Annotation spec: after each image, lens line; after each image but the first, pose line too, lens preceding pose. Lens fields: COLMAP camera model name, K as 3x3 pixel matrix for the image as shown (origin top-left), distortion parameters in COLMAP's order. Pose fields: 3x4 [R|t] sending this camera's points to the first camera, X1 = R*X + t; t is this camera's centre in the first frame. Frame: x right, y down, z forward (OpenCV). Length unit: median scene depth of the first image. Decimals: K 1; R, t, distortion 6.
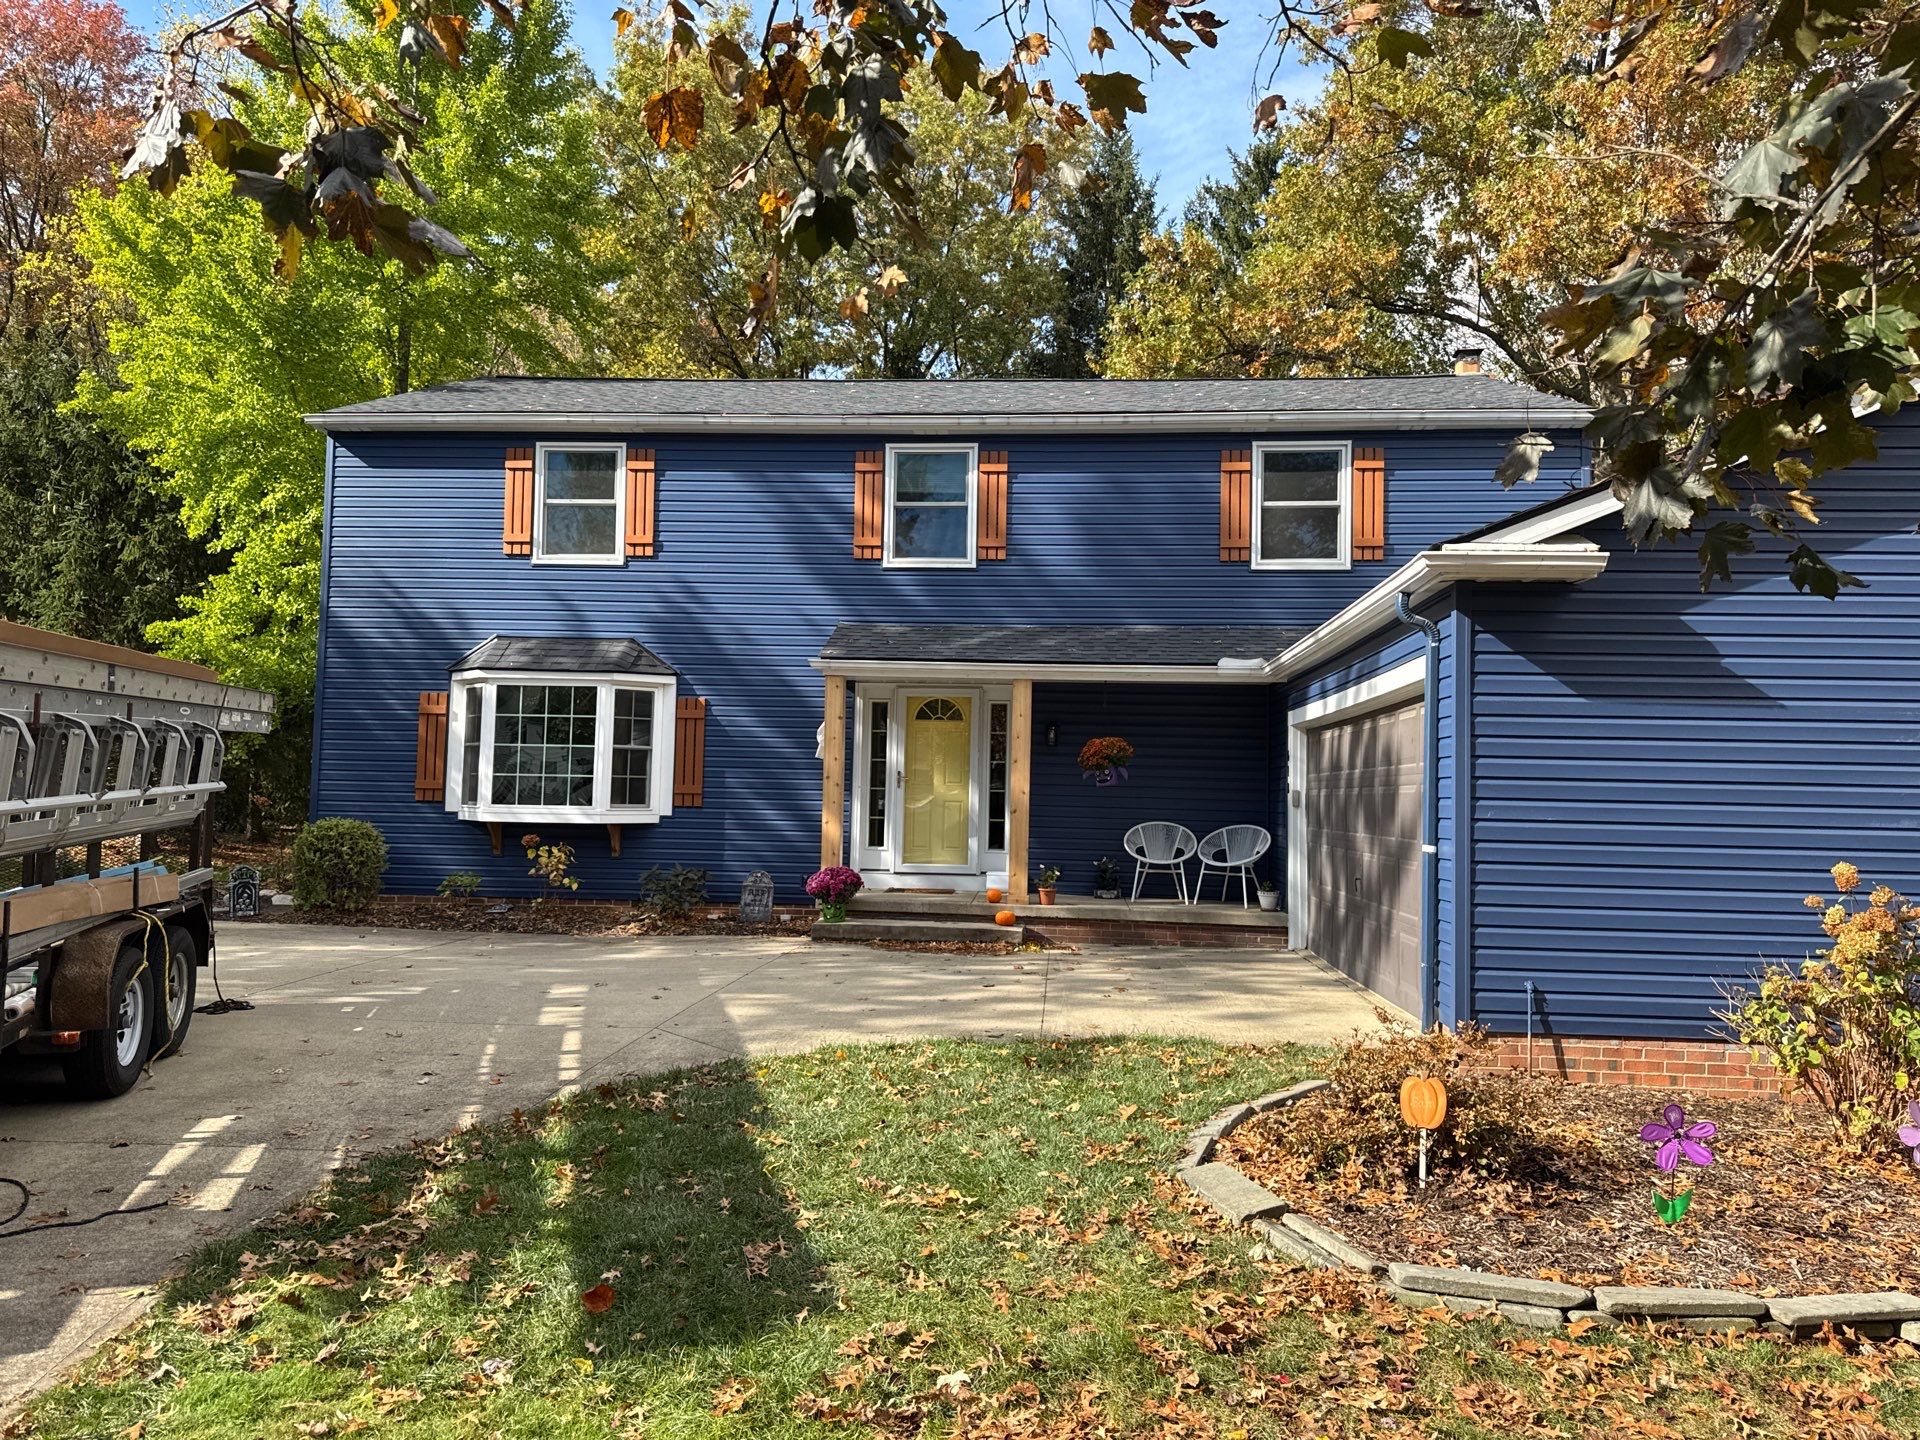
lens RADIAL K [[1310.8, 0, 1009.2], [0, 1310.8, 720.0], [0, 0, 1]] dist [0.078802, -0.071285]
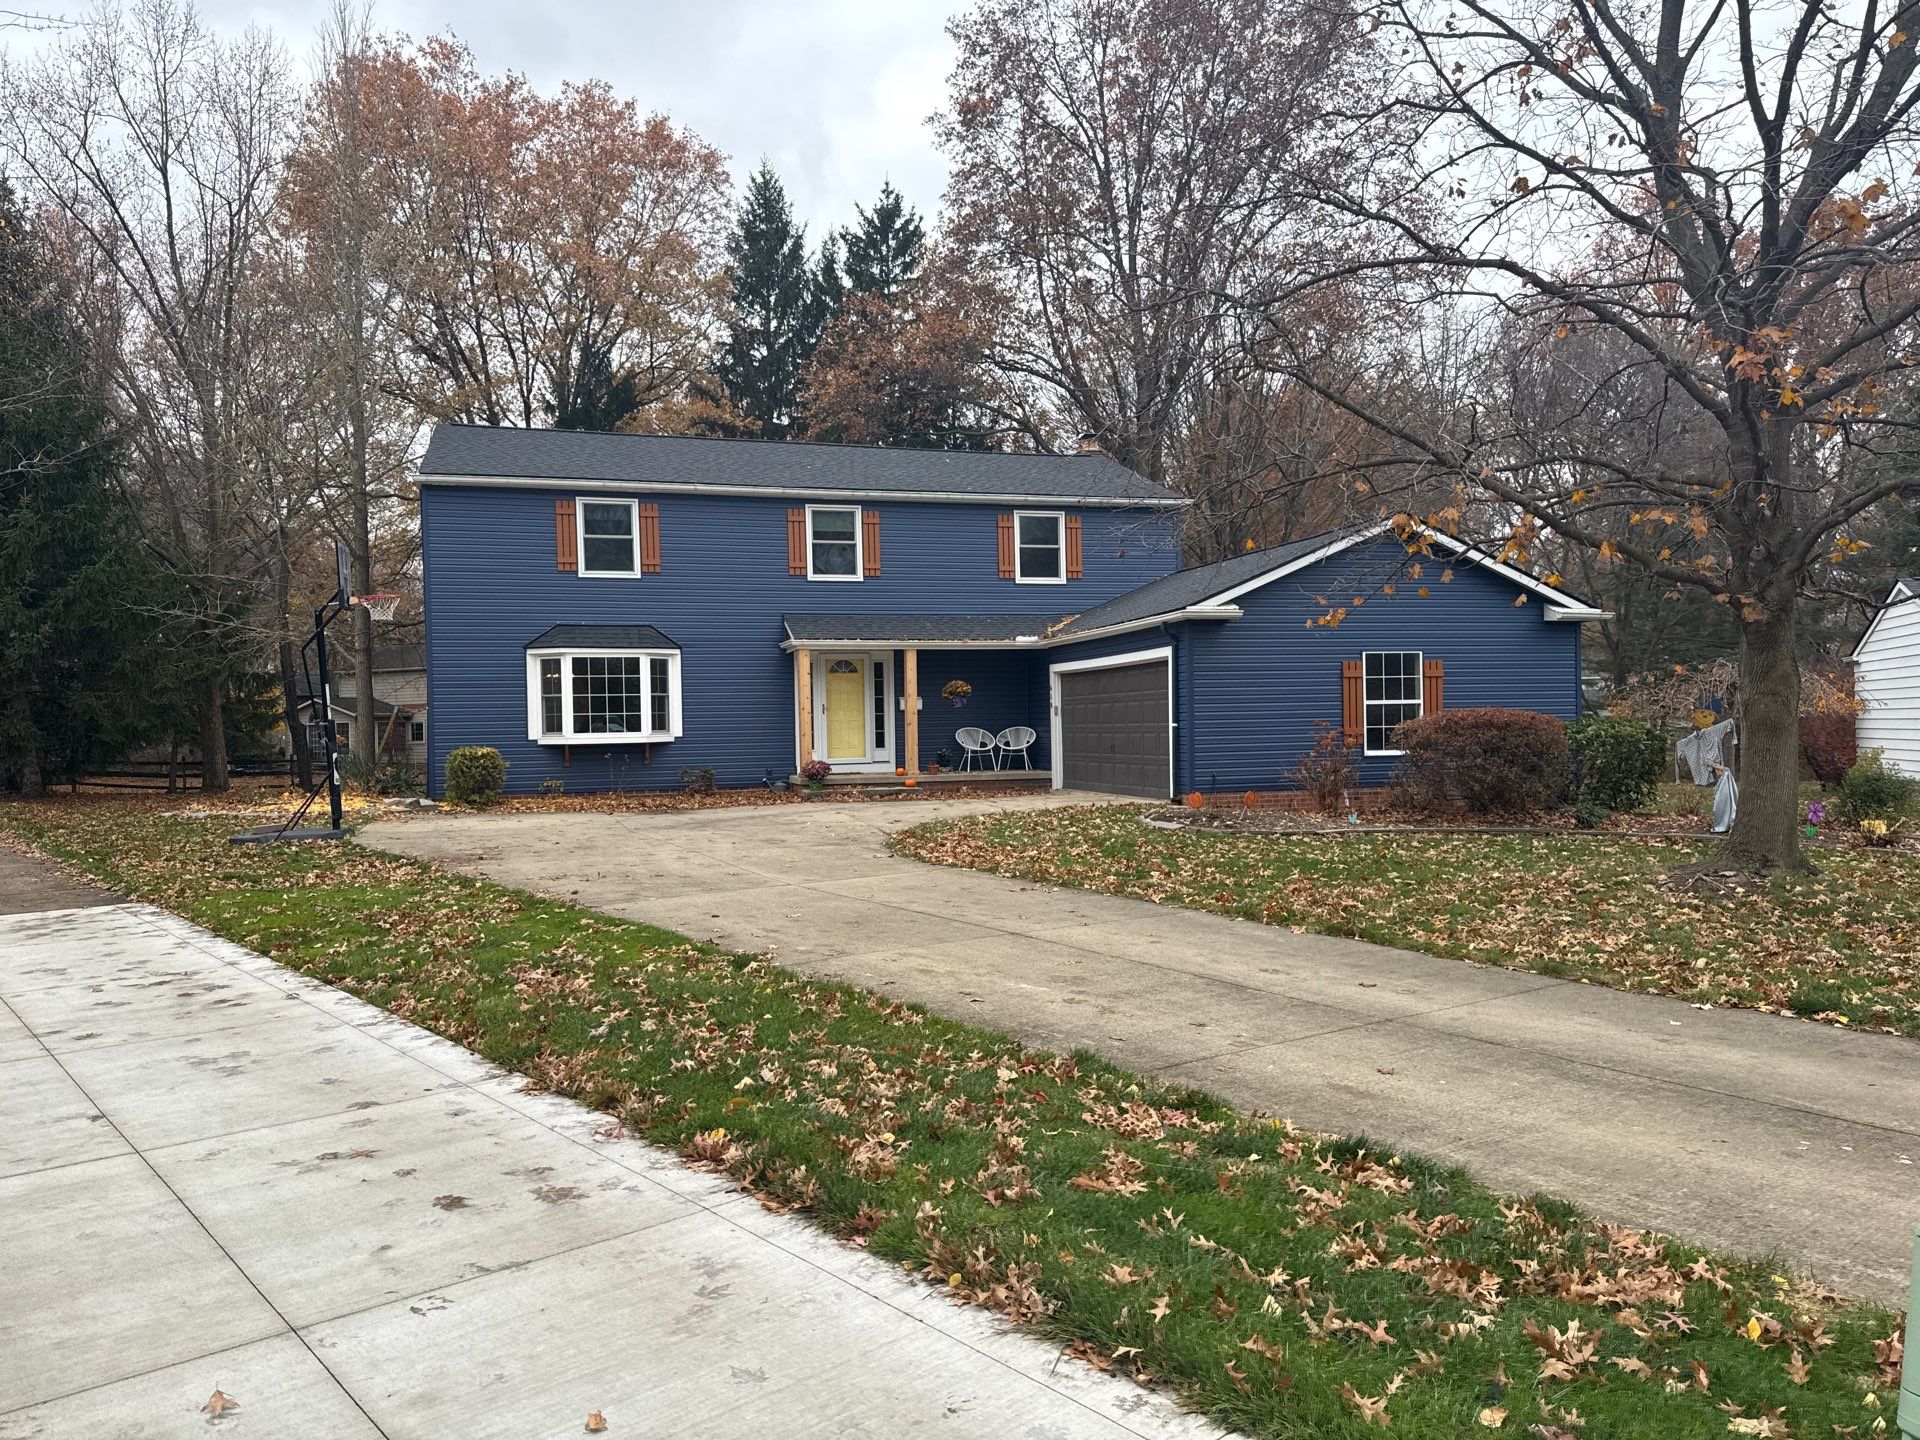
lens RADIAL K [[1310.8, 0, 1009.2], [0, 1310.8, 720.0], [0, 0, 1]] dist [0.078802, -0.071285]
pose [[0.925867, -0.040388, 0.375684, -0.500891], [0.017590, 0.997800, 0.063920, -0.043534], [-0.377439, -0.052573, 0.924541, -0.644720]]
